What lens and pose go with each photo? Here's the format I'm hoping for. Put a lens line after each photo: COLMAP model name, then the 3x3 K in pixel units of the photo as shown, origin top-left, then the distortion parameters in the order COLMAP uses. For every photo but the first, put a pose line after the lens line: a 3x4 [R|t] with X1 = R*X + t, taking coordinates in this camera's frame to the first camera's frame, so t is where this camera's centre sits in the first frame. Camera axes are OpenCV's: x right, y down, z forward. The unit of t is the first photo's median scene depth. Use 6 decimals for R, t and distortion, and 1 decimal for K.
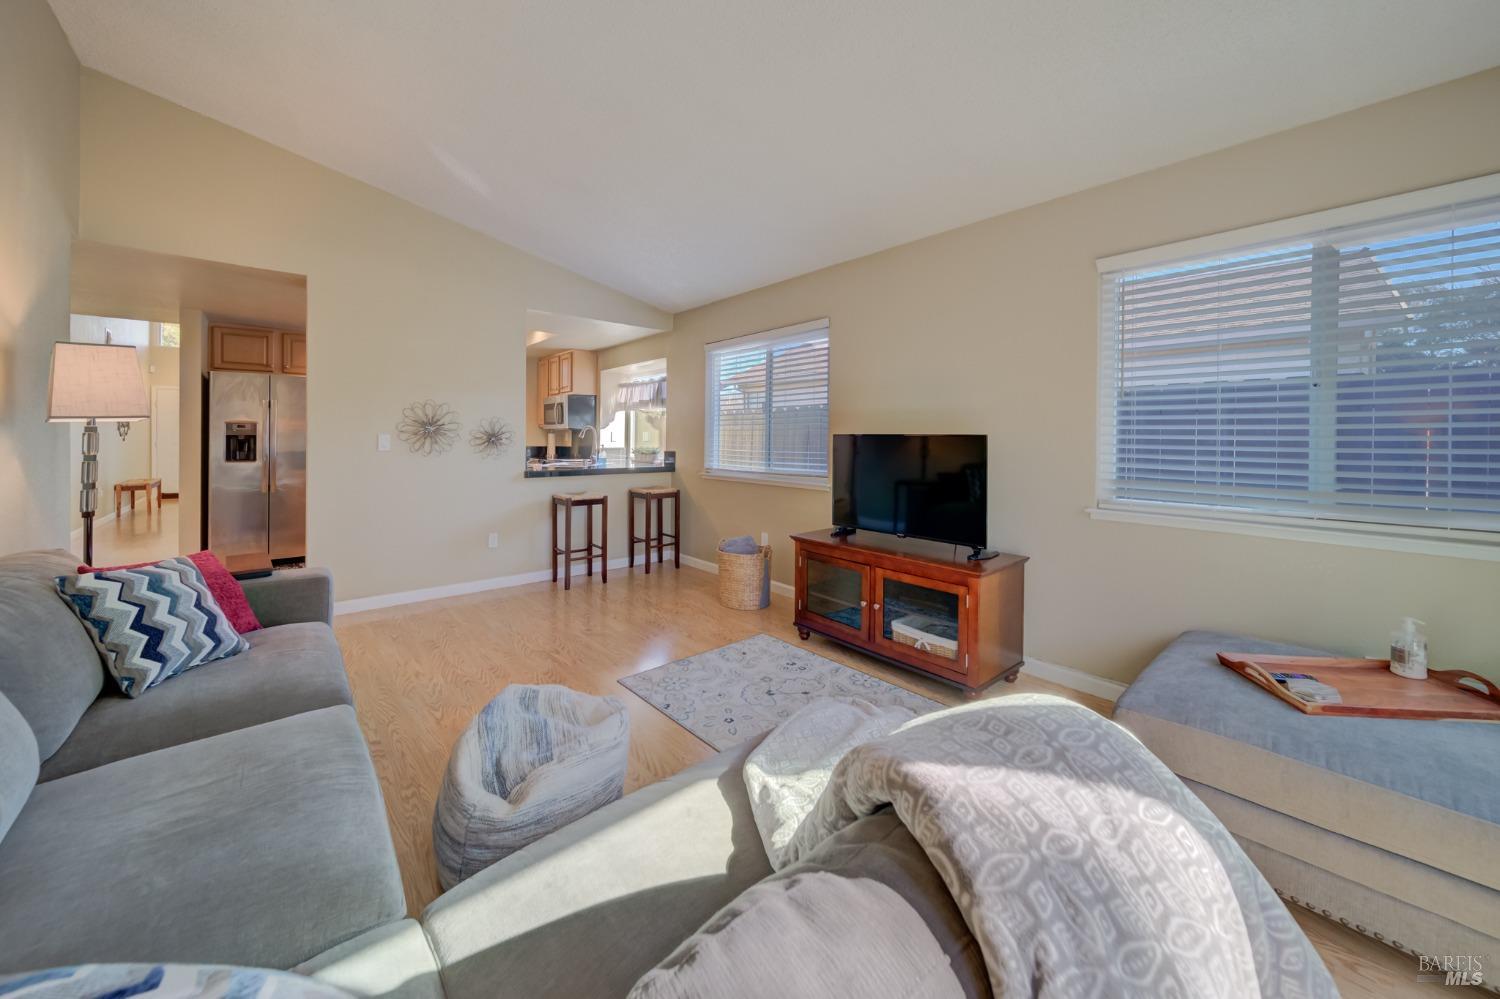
lens RADIAL K [[538.2, 0, 753.6], [0, 538.2, 447.6], [0, 0, 1]] dist [-0.001238, -0.000166]
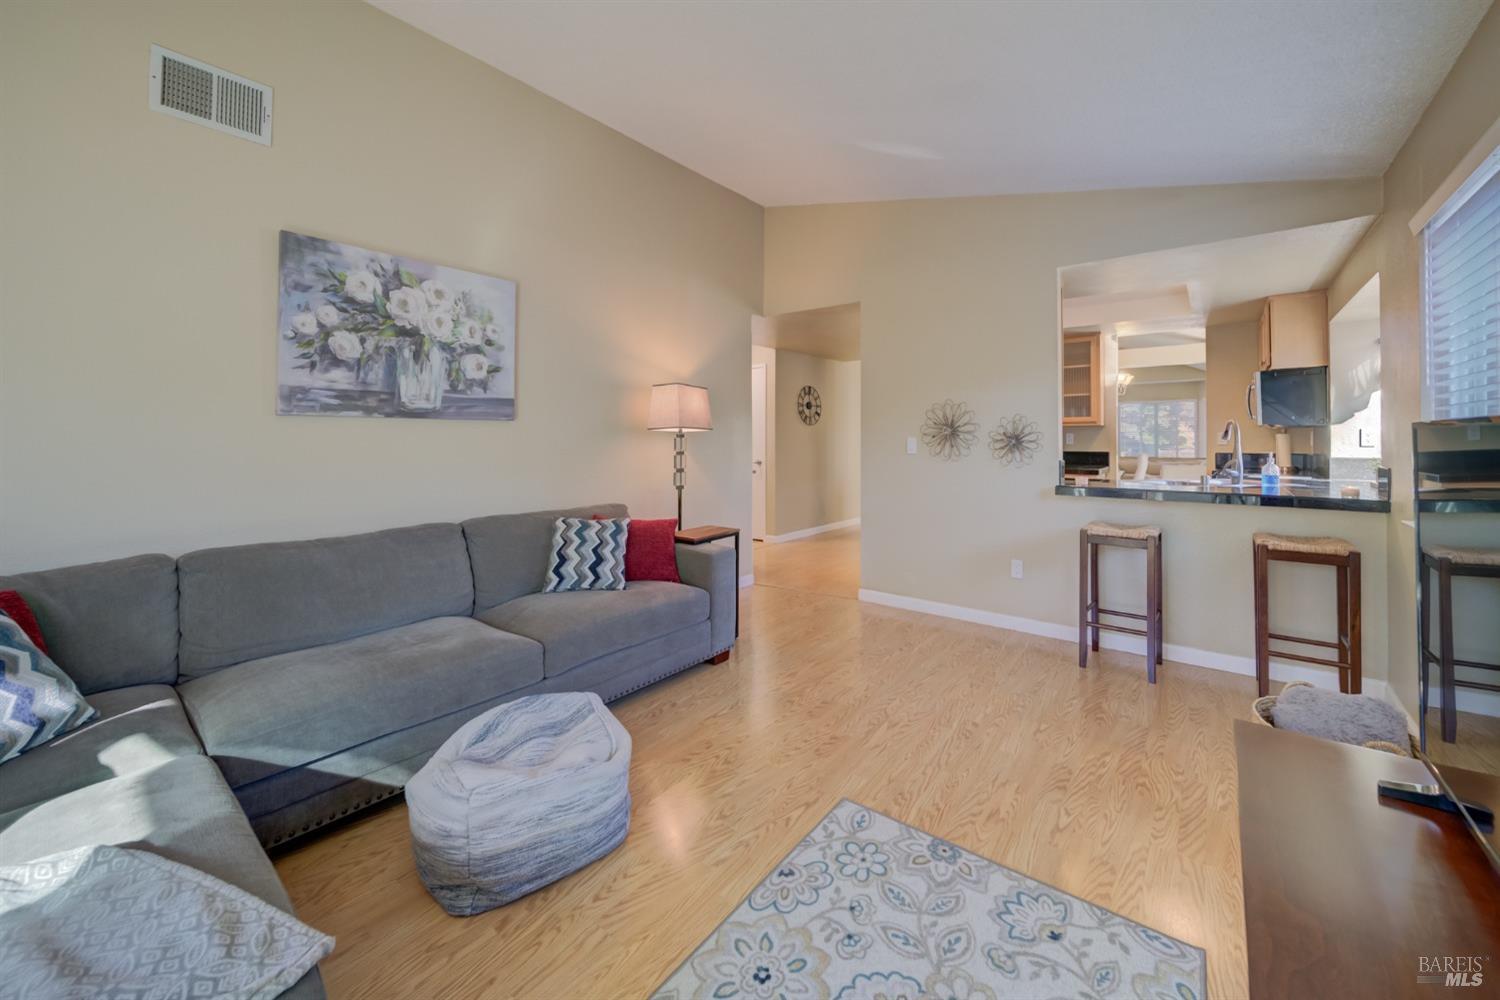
lens RADIAL K [[574.6, 0, 794.8], [0, 574.6, 433.0], [0, 0, 1]] dist [-0.000338, -0.000021]
pose [[0.215011, -0.014783, -0.976500, 0.428377], [-0.017714, 0.999662, -0.019034, -0.010848], [0.976451, 0.021390, 0.214677, 0.745200]]
